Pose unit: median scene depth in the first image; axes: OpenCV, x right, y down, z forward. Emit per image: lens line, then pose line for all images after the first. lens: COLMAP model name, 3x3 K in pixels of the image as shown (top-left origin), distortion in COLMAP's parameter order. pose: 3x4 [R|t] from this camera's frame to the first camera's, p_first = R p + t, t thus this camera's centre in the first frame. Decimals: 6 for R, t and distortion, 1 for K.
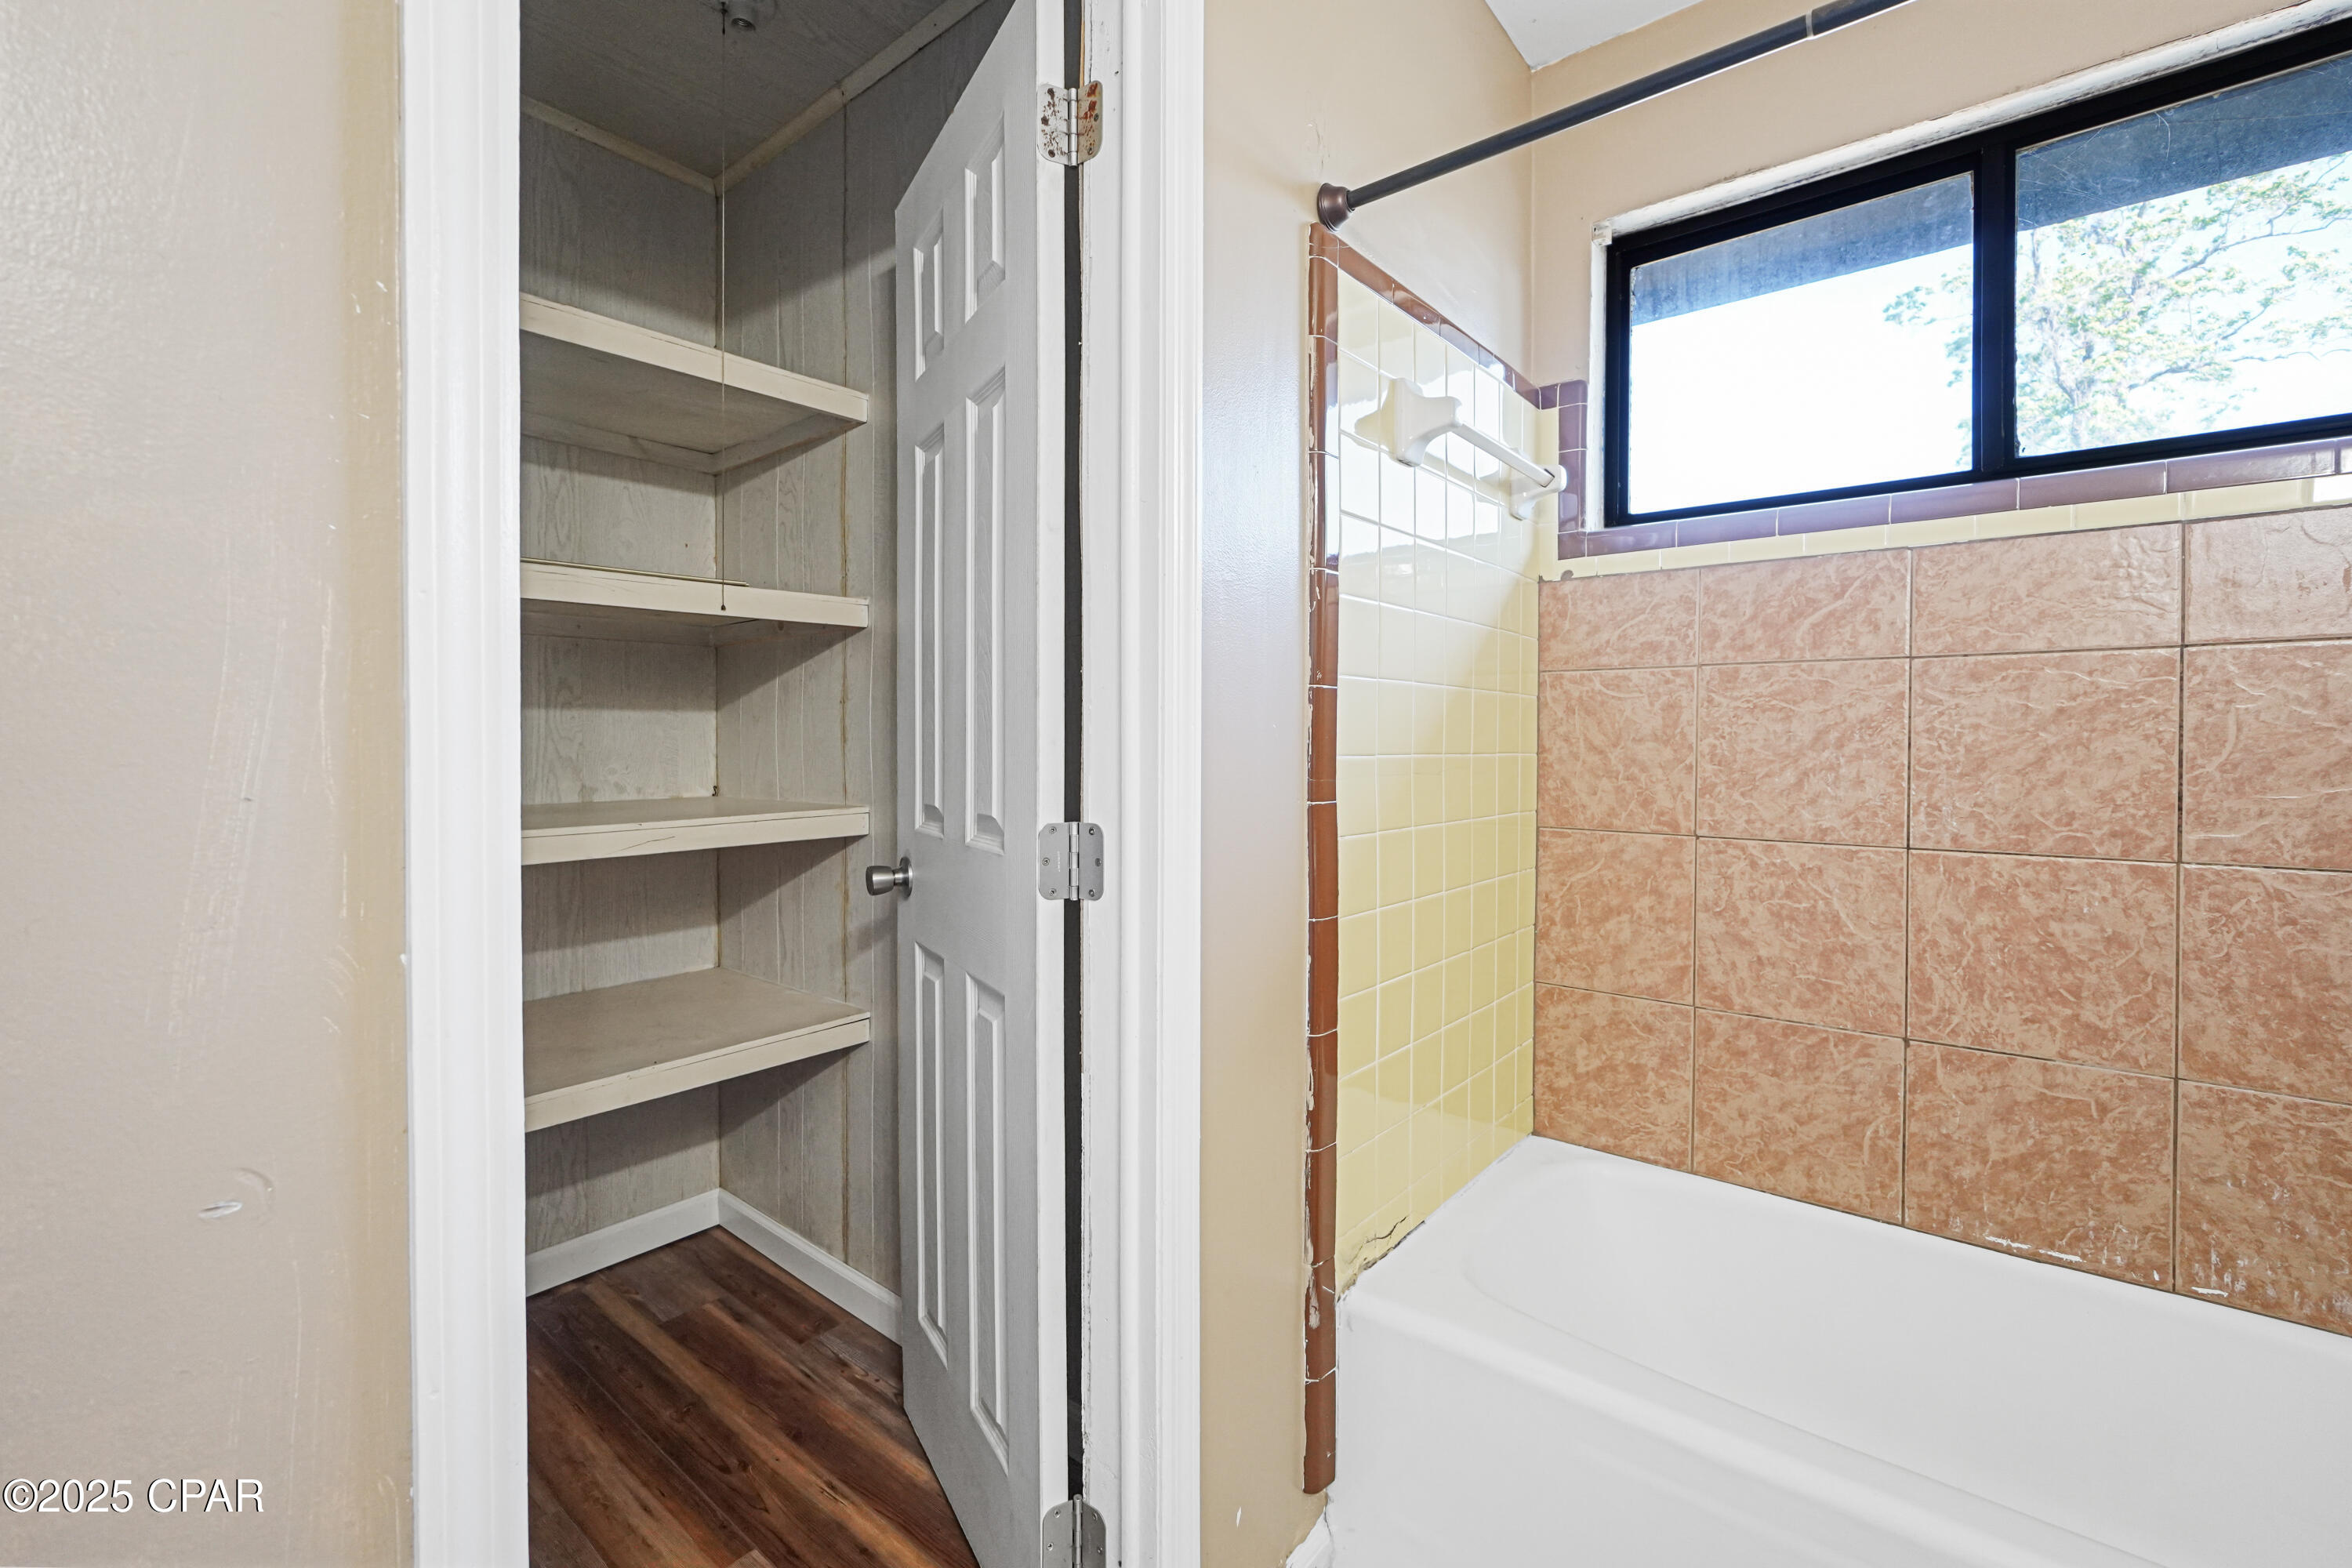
lens RADIAL K [[1007.2, 0, 1167.3], [0, 1007.2, 753.2], [0, 0, 1]] dist [-0.018777, 0.006976]
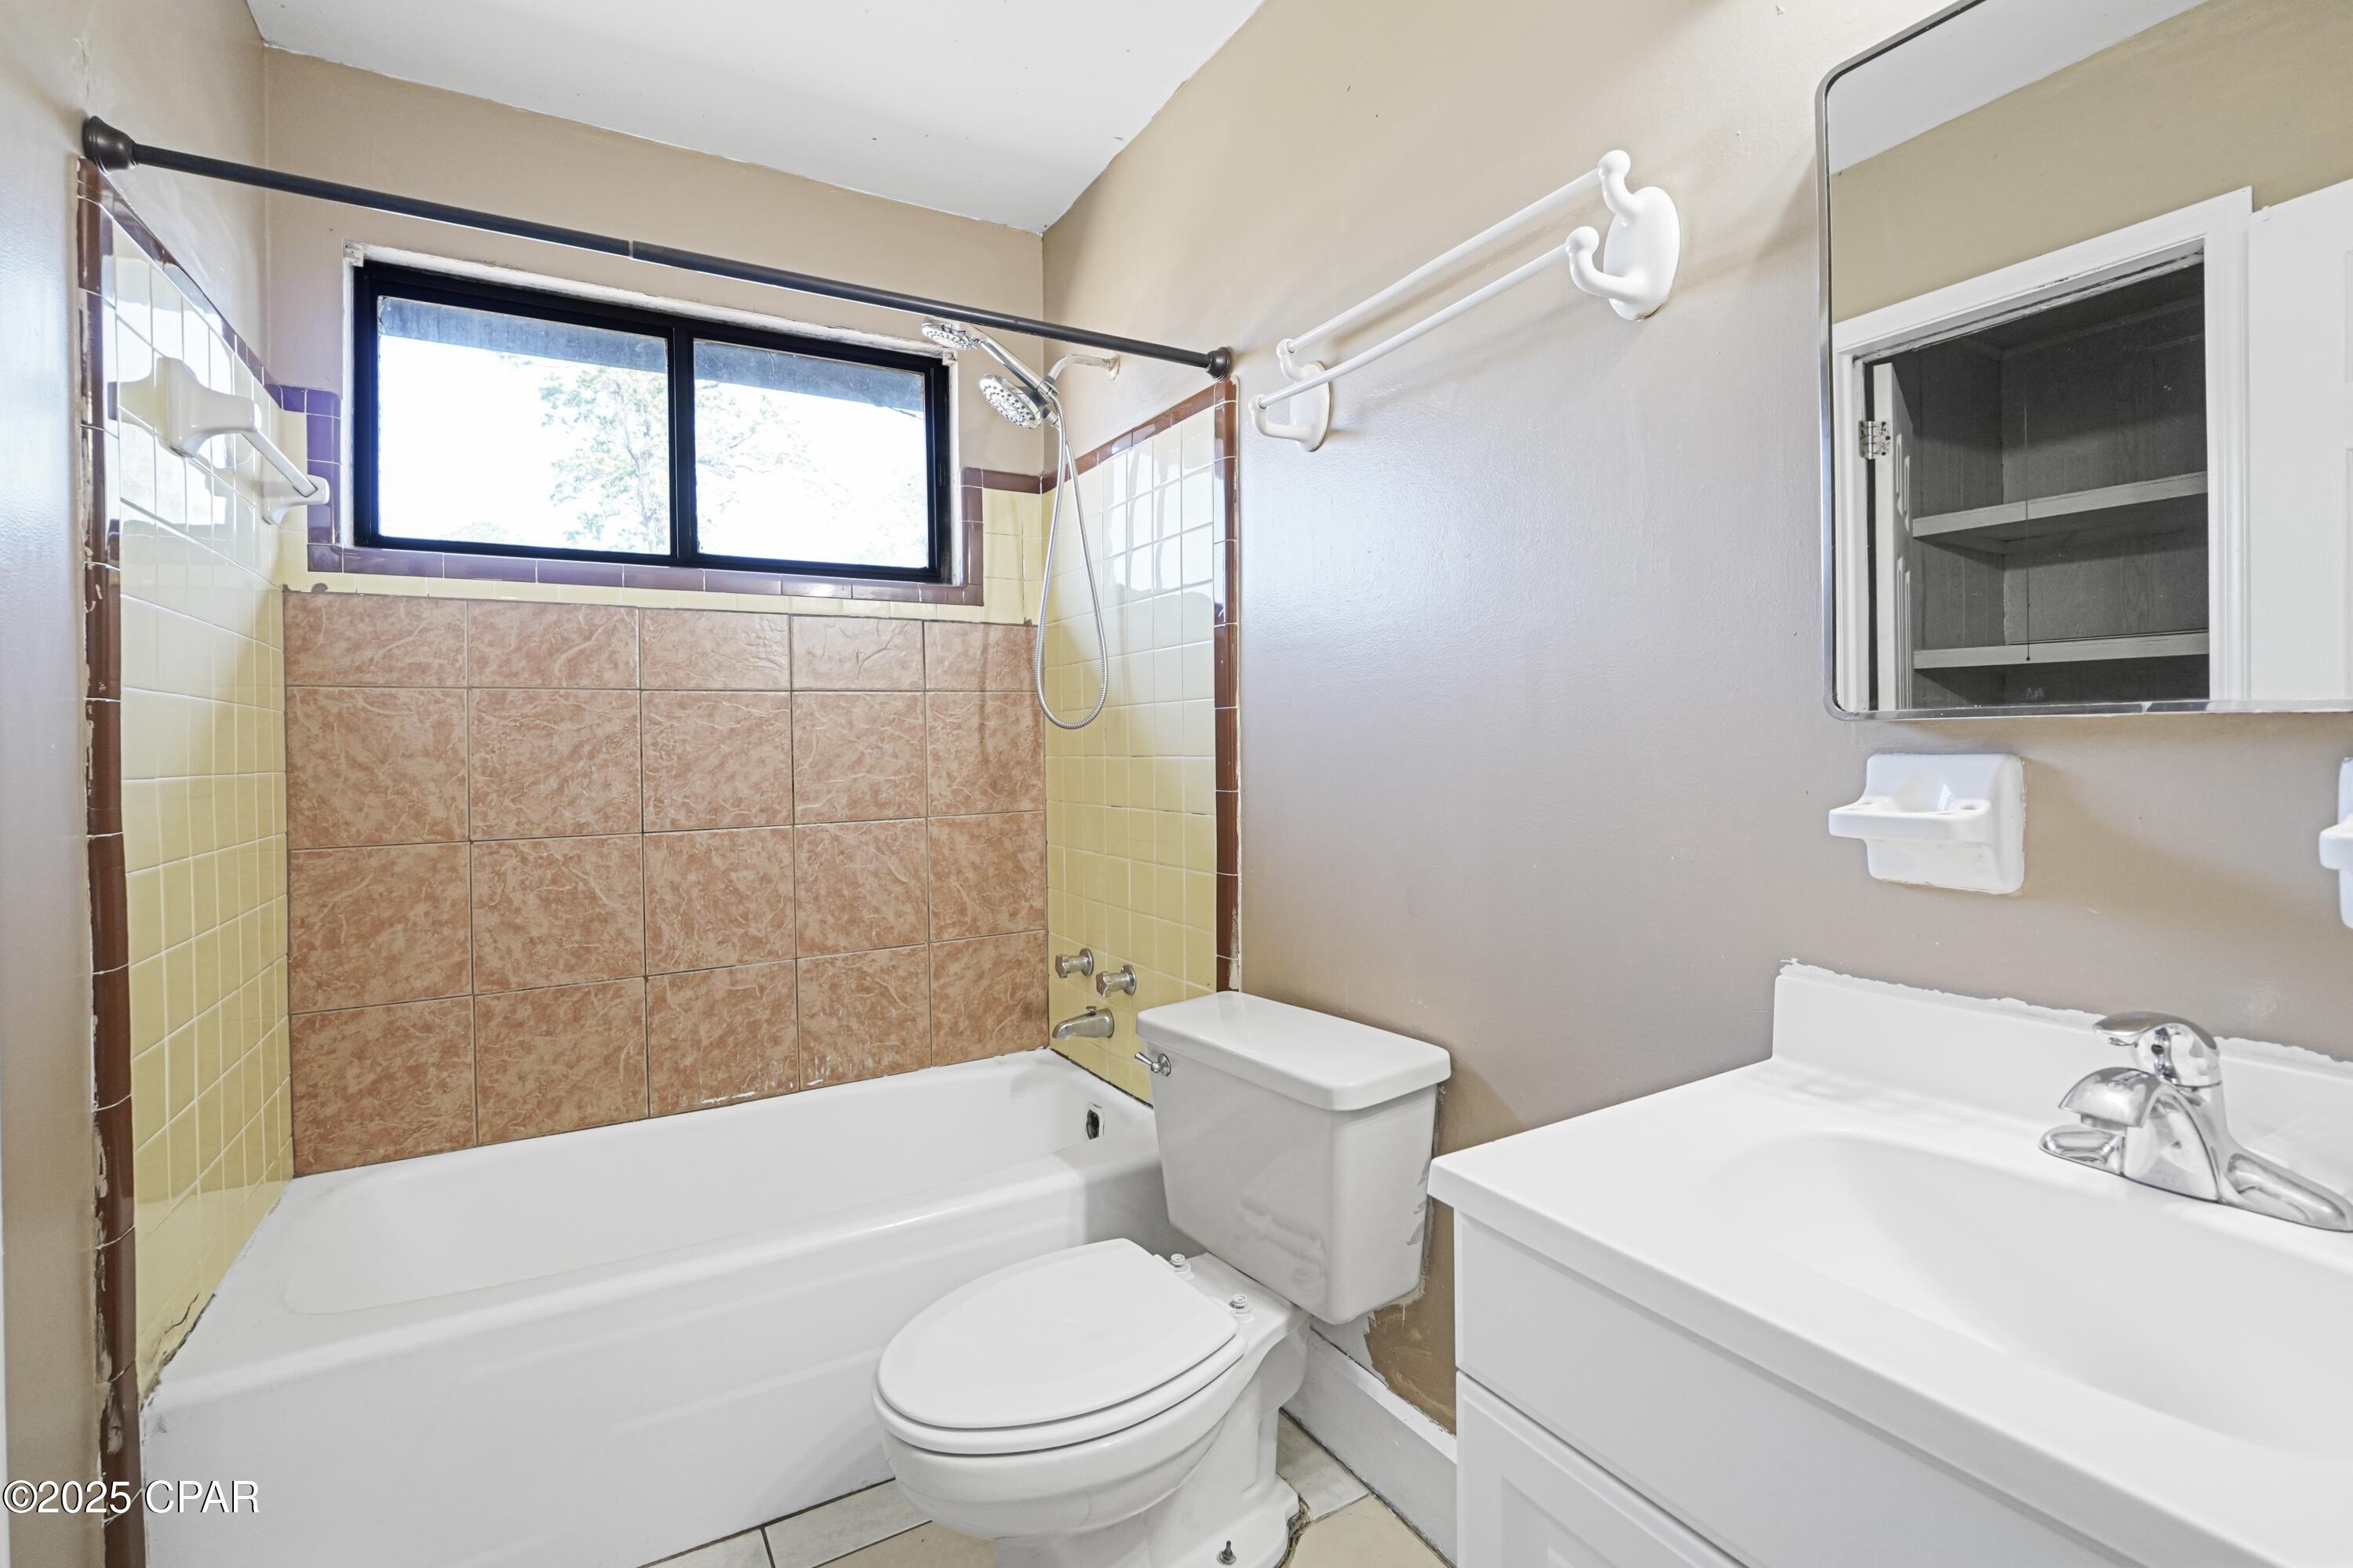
lens RADIAL K [[1007.5, 0, 1167.8], [0, 1007.5, 753.2], [0, 0, 1]] dist [-0.018777, 0.006976]
pose [[0.342522, -0.016864, 0.939359, -0.257038], [0.029241, 0.999546, 0.007282, -0.000113], [-0.939055, 0.024973, 0.342859, -0.111906]]
